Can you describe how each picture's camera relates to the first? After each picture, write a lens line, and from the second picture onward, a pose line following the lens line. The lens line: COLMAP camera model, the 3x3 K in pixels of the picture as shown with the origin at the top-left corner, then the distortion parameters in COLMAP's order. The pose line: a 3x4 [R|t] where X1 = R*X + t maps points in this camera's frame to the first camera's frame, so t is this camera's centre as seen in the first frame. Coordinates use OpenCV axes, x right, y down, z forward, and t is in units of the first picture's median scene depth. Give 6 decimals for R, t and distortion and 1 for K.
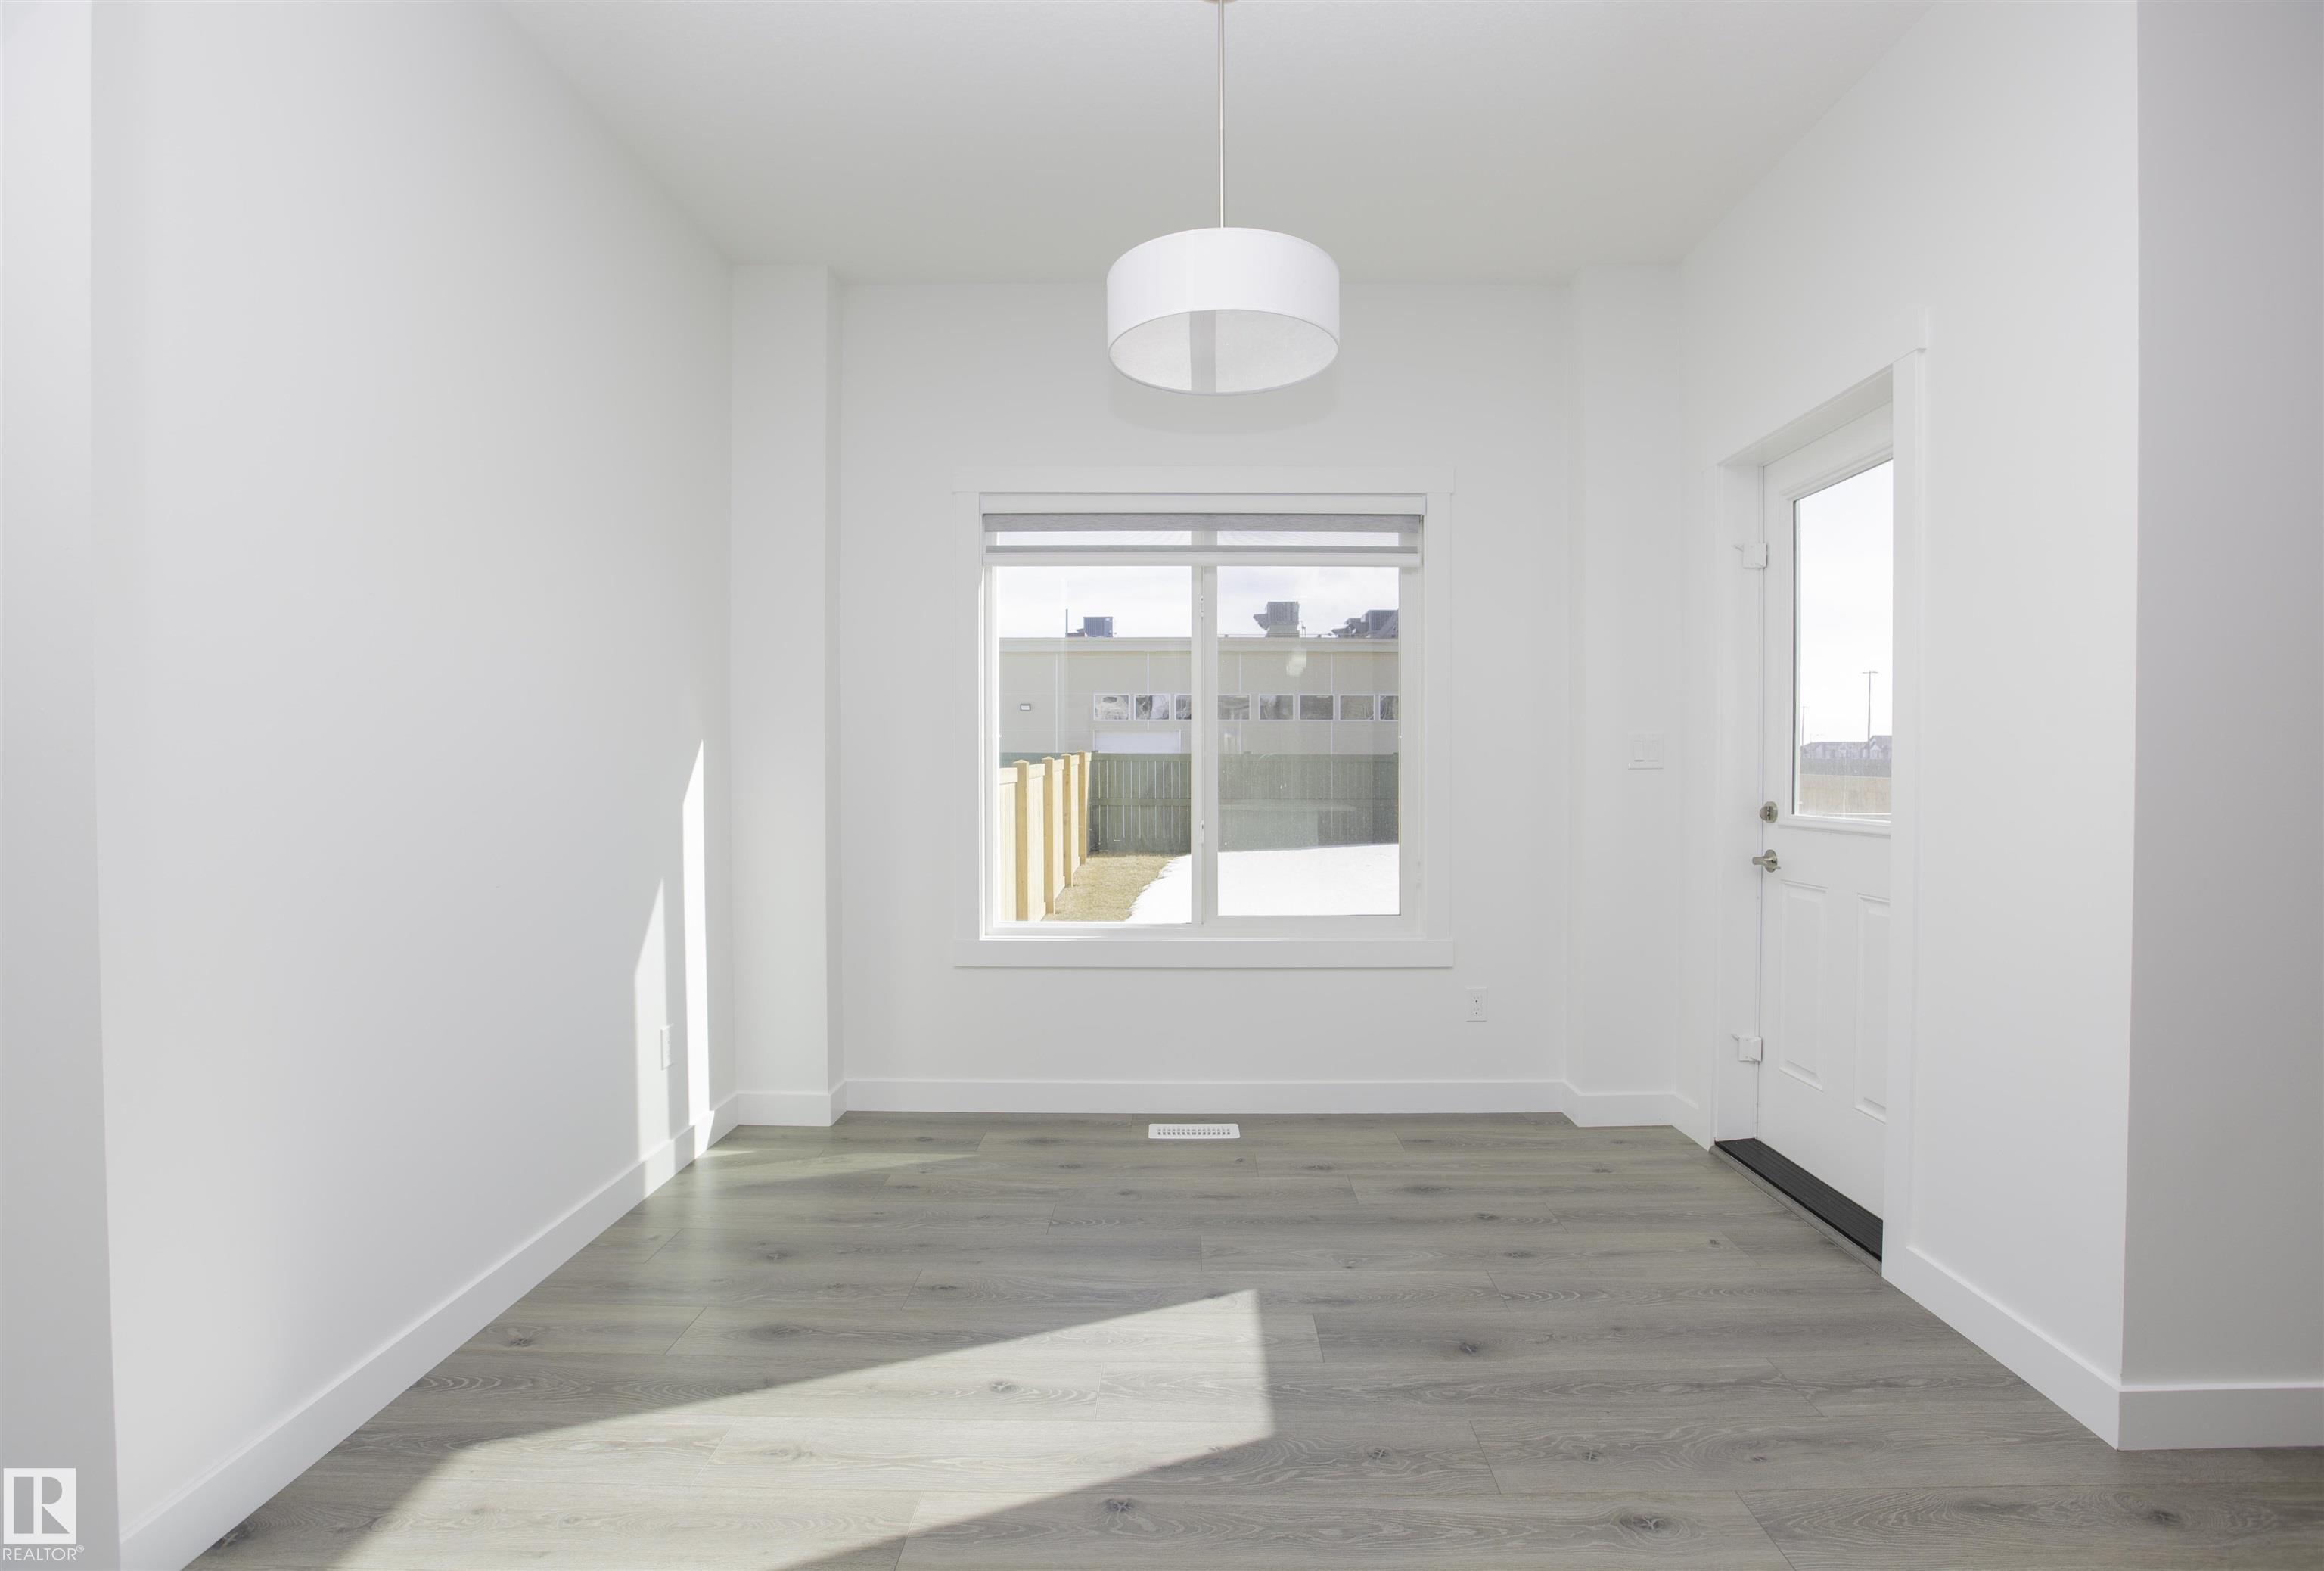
lens RADIAL K [[1088.2, 0, 1143.5], [0, 1088.2, 792.7], [0, 0, 1]] dist [-0.026711, 0.005026]
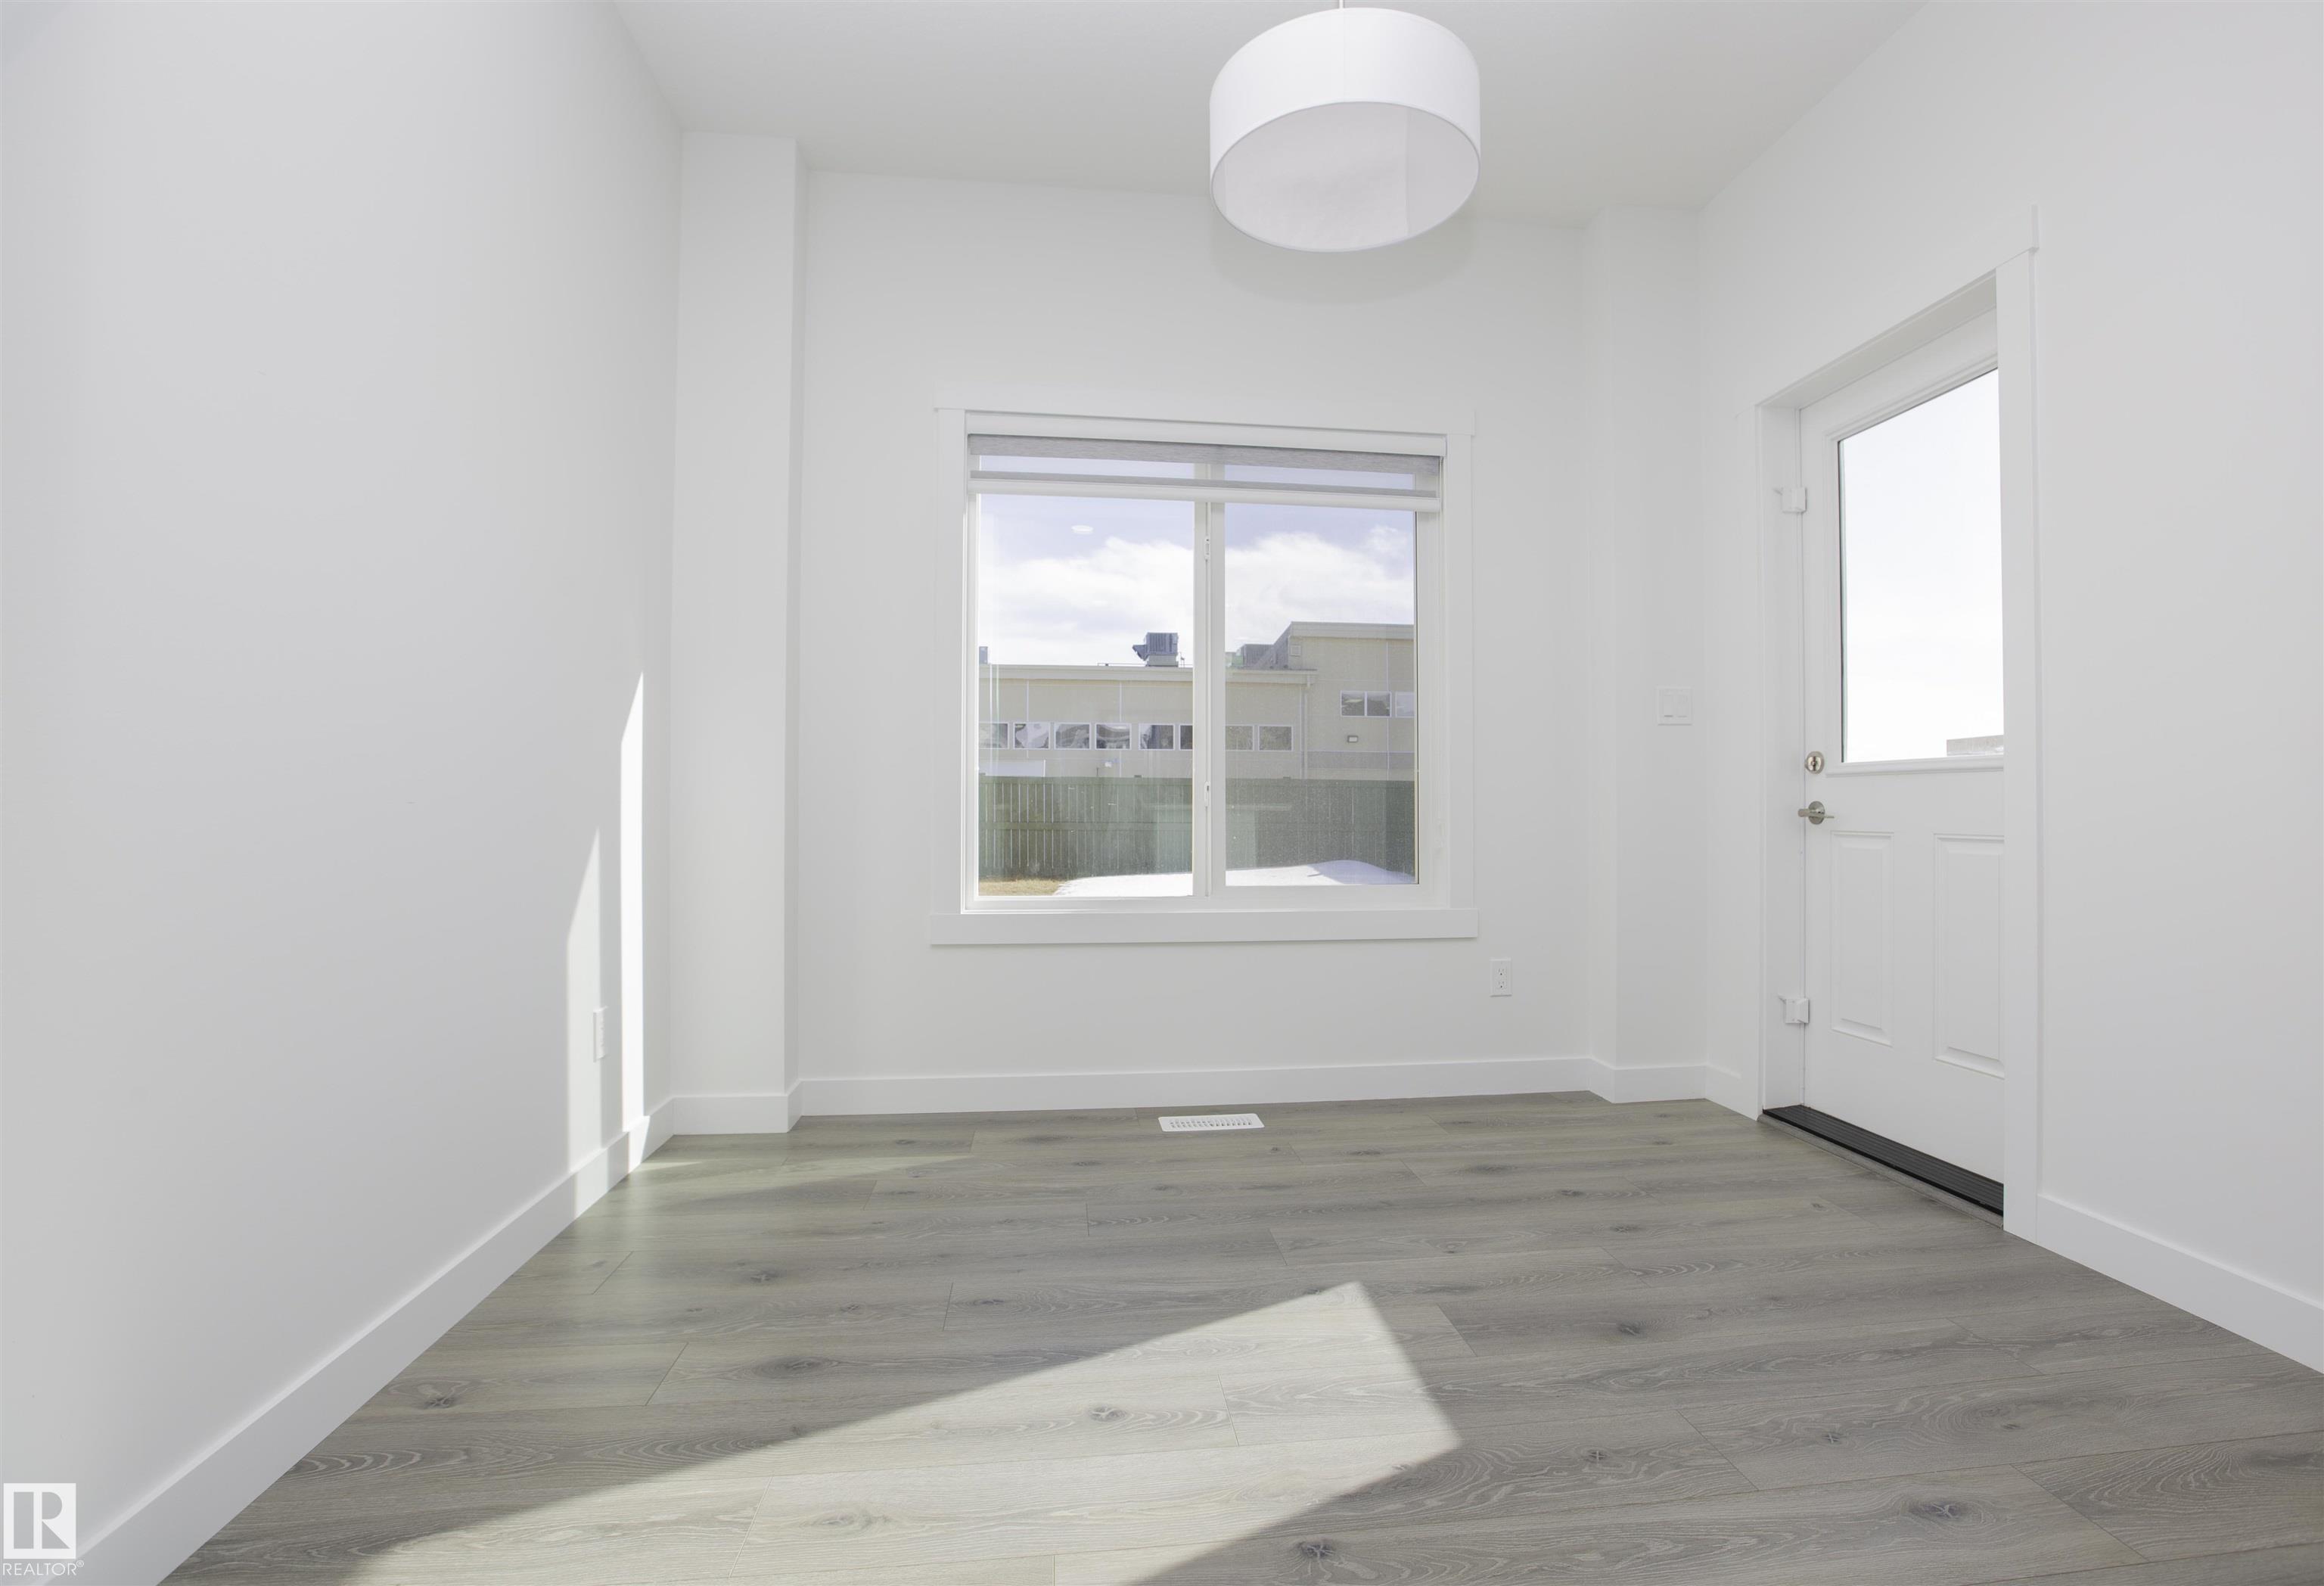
lens RADIAL K [[1096.8, 0, 1175.1], [0, 1096.8, 789.5], [0, 0, 1]] dist [-0.031191, 0.008463]
pose [[0.990564, 0.004899, 0.136960, -0.152655], [-0.000913, 0.999575, -0.029148, 0.091257], [-0.137044, 0.028748, 0.990148, 0.149887]]
